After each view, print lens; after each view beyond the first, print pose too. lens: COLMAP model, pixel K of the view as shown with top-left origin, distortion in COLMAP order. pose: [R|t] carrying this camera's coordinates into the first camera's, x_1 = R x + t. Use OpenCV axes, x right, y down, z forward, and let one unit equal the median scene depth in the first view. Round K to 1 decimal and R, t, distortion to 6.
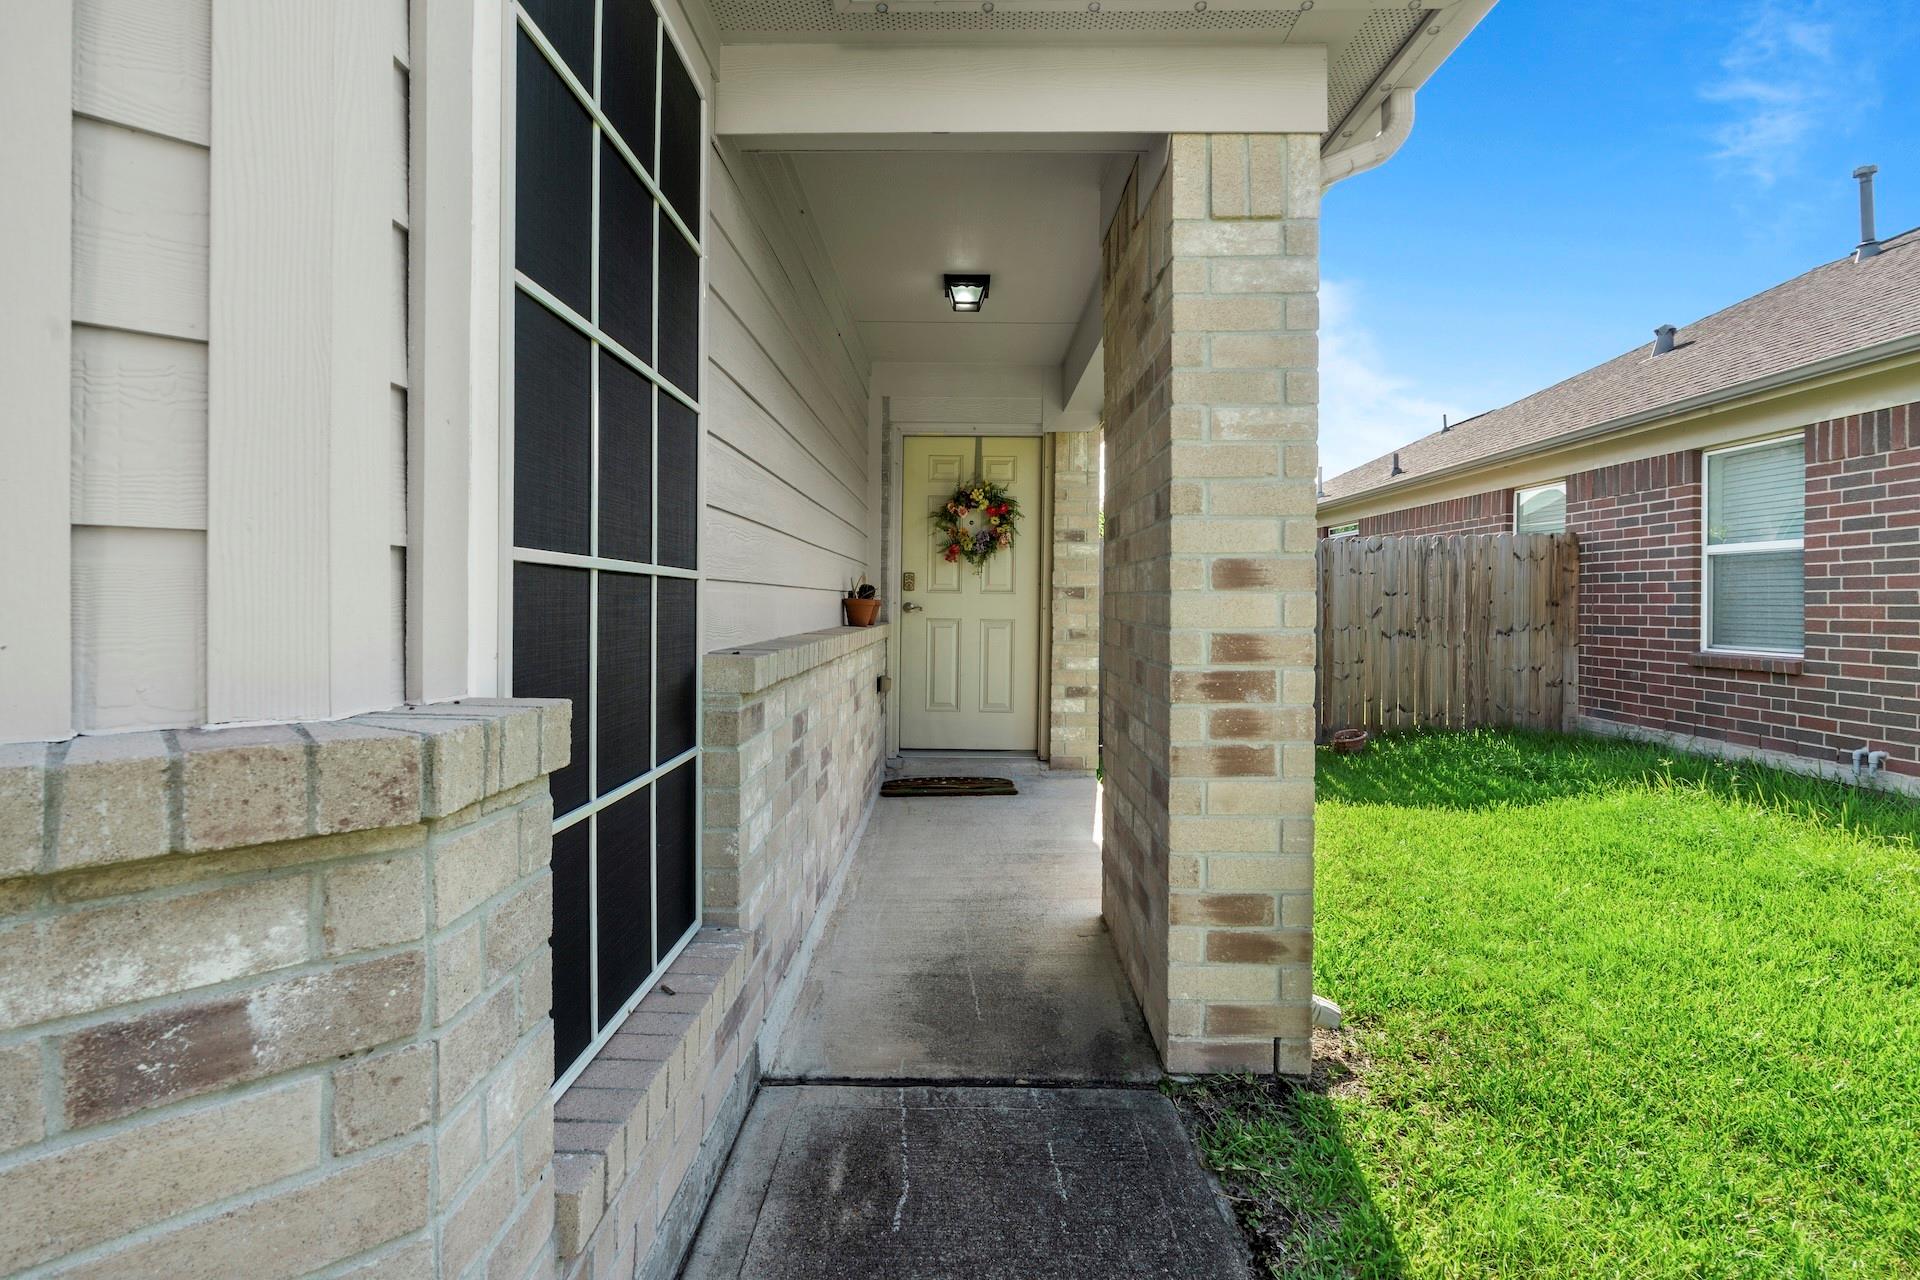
lens RADIAL K [[903.1, 0, 953.4], [0, 903.1, 610.8], [0, 0, 1]] dist [-0.001770, 0.000664]
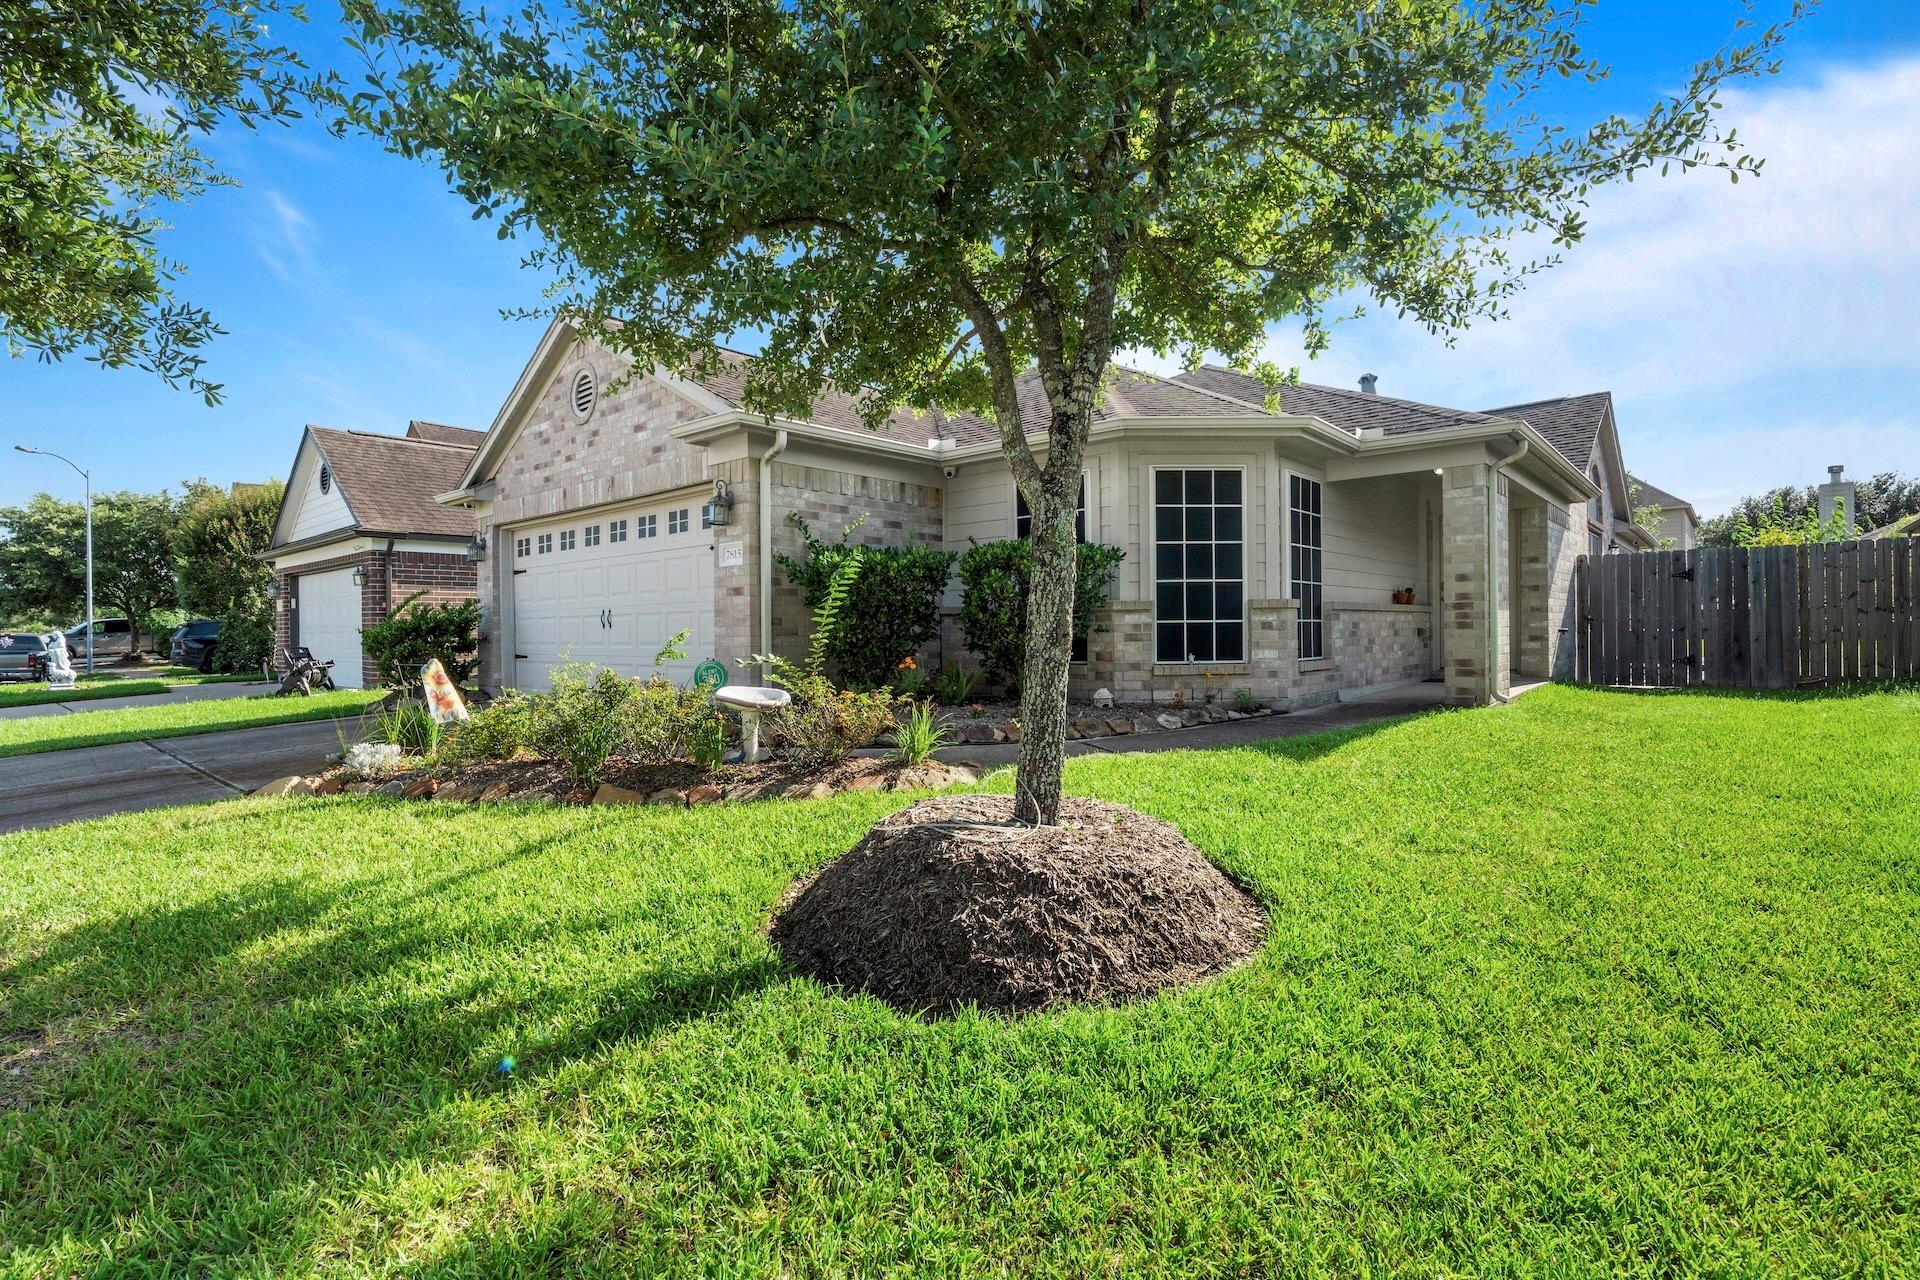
lens RADIAL K [[903.1, 0, 953.4], [0, 903.1, 610.8], [0, 0, 1]] dist [-0.001770, 0.000664]
pose [[0.755374, -0.024917, -0.654820, 1.215061], [0.008101, 0.999556, -0.028689, 0.199189], [0.655244, 0.016366, 0.755240, -3.433571]]
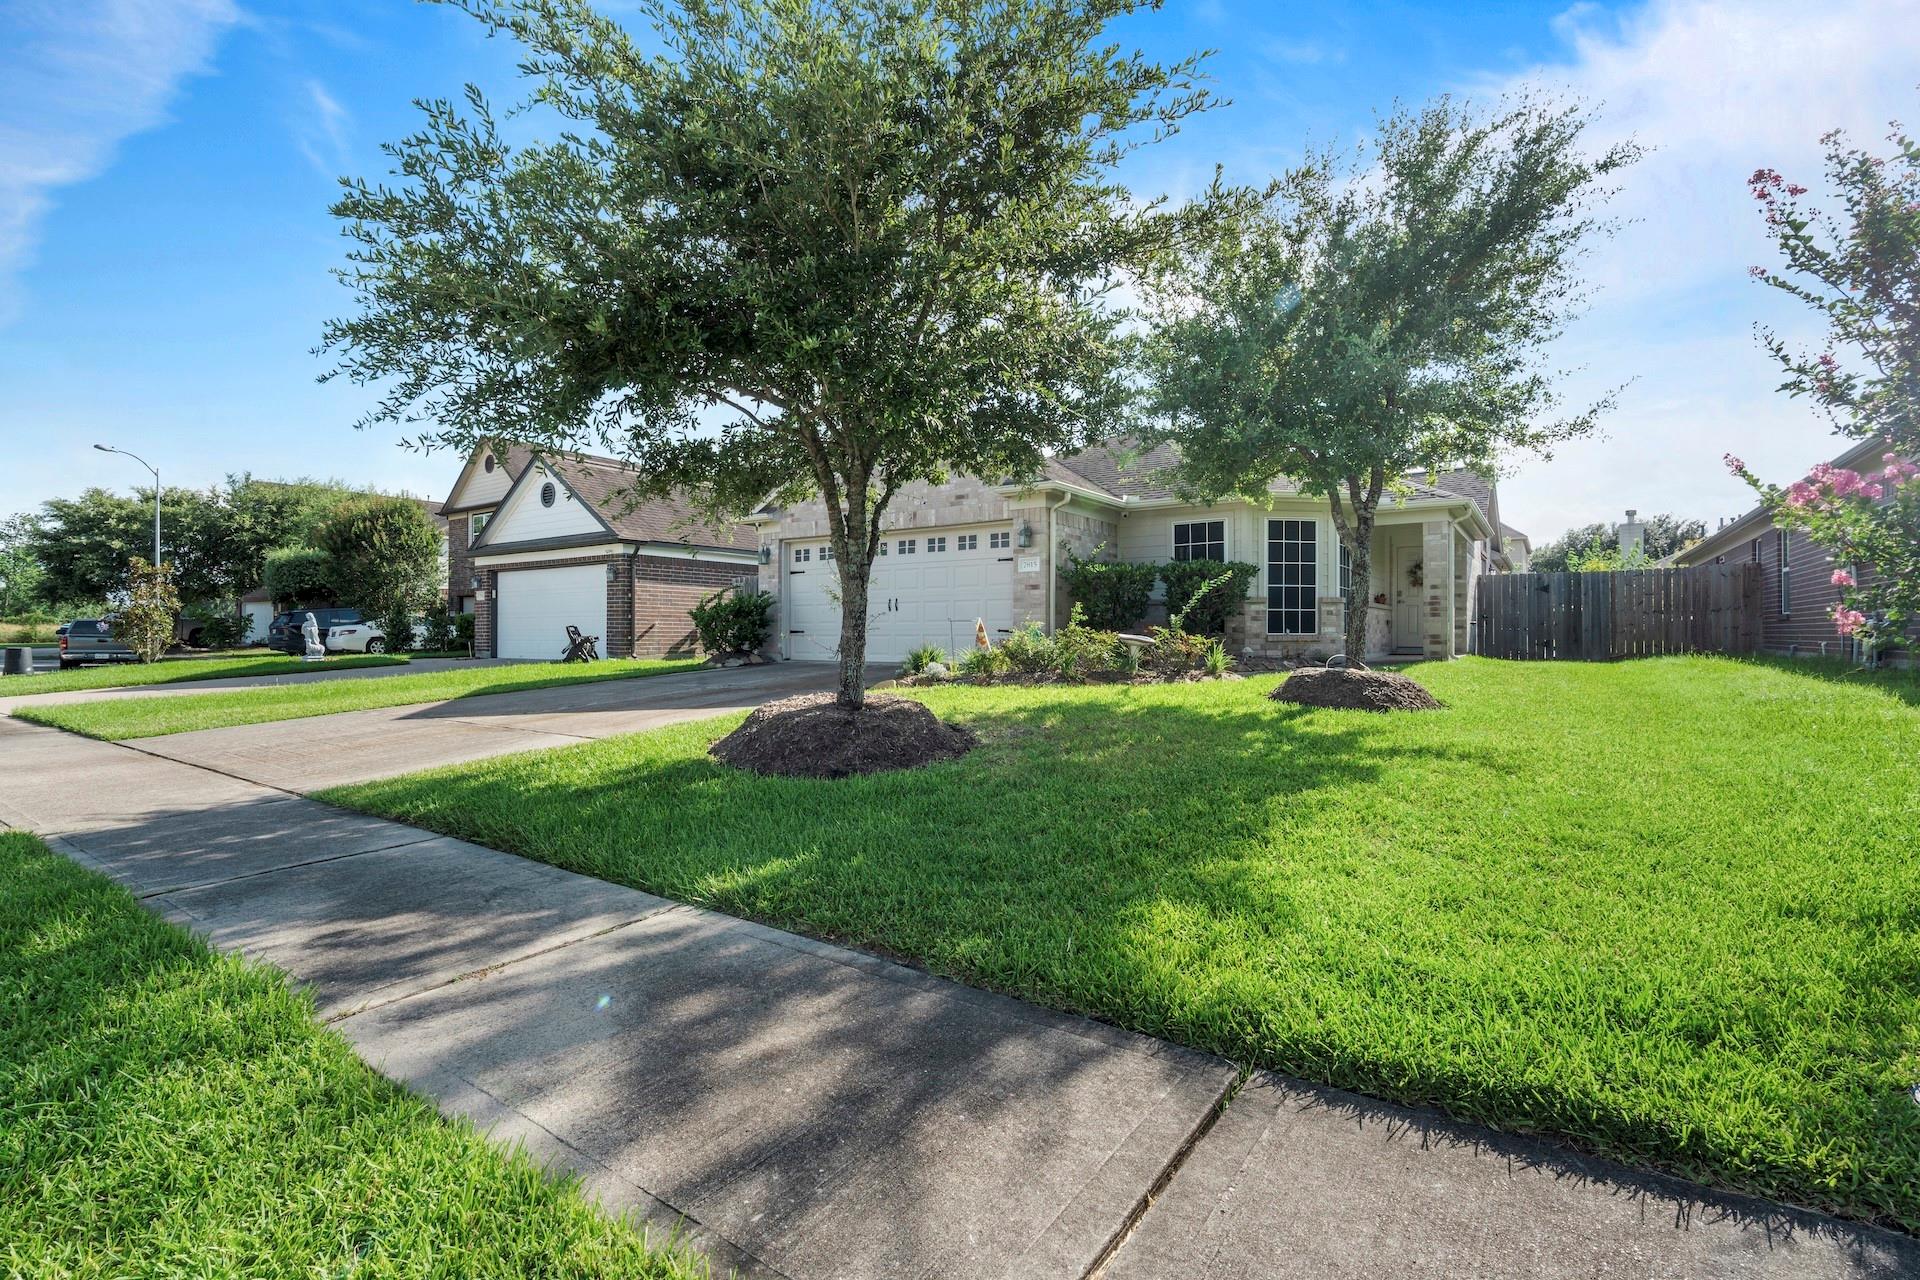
lens RADIAL K [[866.1, 0, 960.4], [0, 866.1, 615.3], [0, 0, 1]] dist [-0.000608, -0.000077]
pose [[0.826885, -0.015256, -0.562164, 1.020371], [-0.002077, 0.999542, -0.030180, 0.373500], [0.562367, 0.026124, 0.826475, -6.311941]]
